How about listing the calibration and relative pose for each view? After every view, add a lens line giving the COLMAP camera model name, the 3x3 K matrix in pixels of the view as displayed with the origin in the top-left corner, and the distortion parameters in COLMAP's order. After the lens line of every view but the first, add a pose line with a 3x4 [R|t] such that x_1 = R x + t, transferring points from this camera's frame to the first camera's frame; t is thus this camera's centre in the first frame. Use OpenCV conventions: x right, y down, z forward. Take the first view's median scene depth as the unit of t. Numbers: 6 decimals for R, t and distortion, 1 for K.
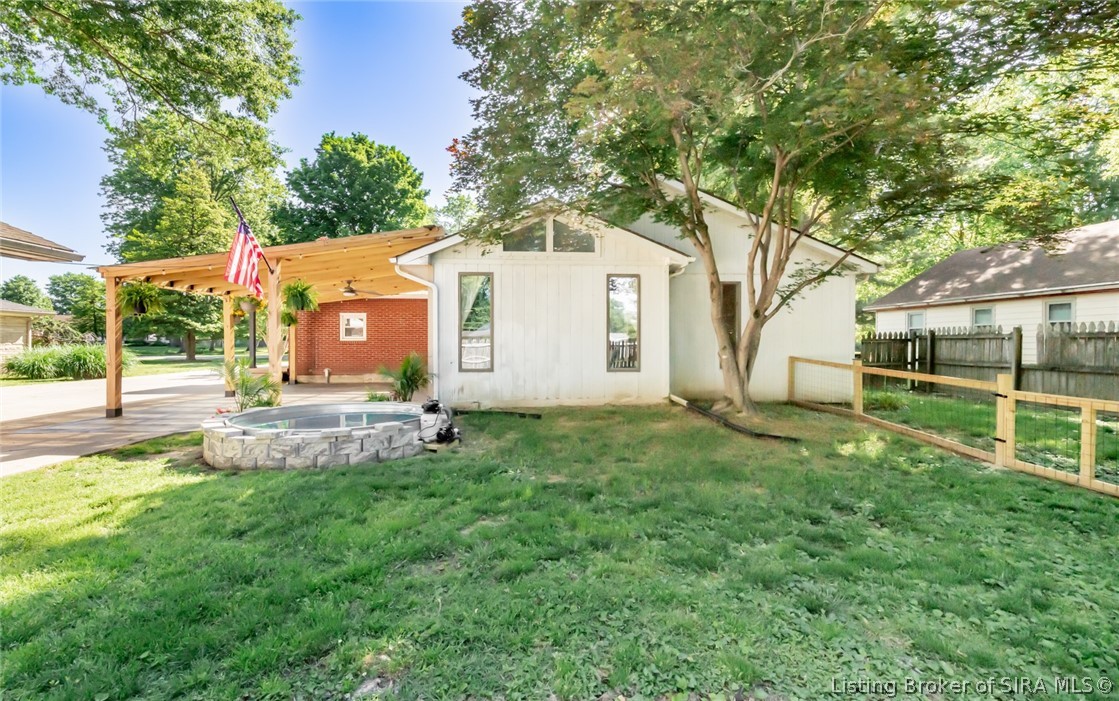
lens RADIAL K [[490.0, 0, 559.2], [0, 490.0, 346.1], [0, 0, 1]] dist [0.000608, 0.001149]
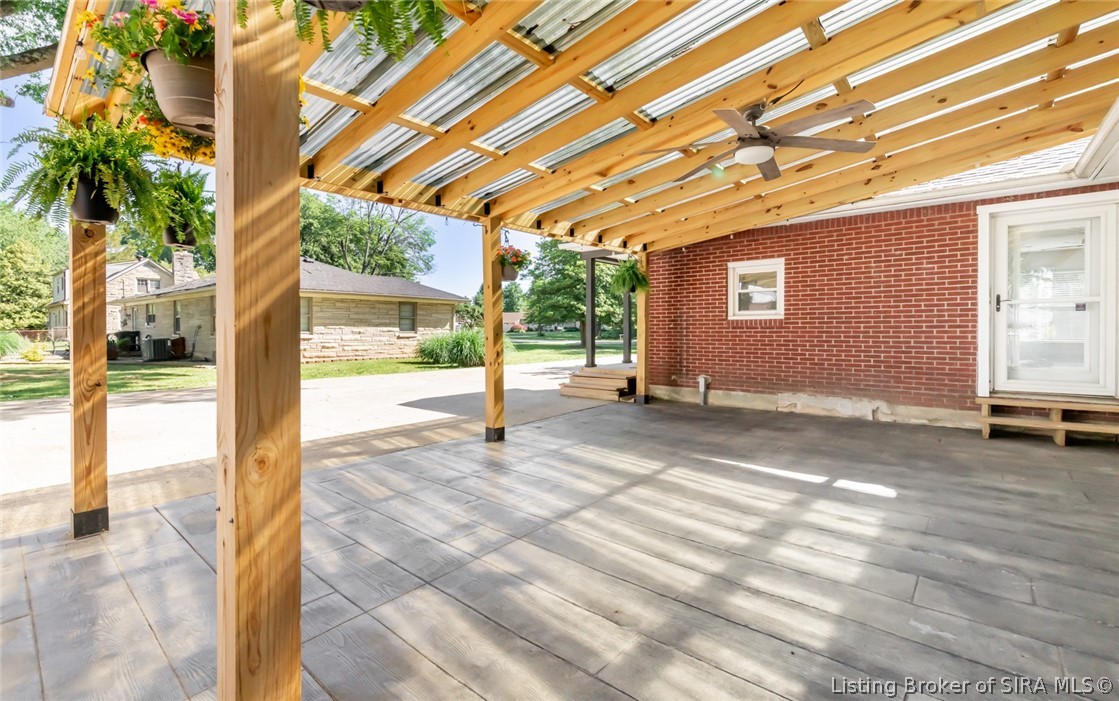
lens RADIAL K [[490.0, 0, 560.3], [0, 490.0, 335.5], [0, 0, 1]] dist [0.000608, 0.001149]
pose [[0.723957, 0.006144, -0.689818, -0.230881], [-0.000951, 0.999968, 0.007908, 0.000994], [0.689844, -0.005069, 0.723940, 0.530206]]
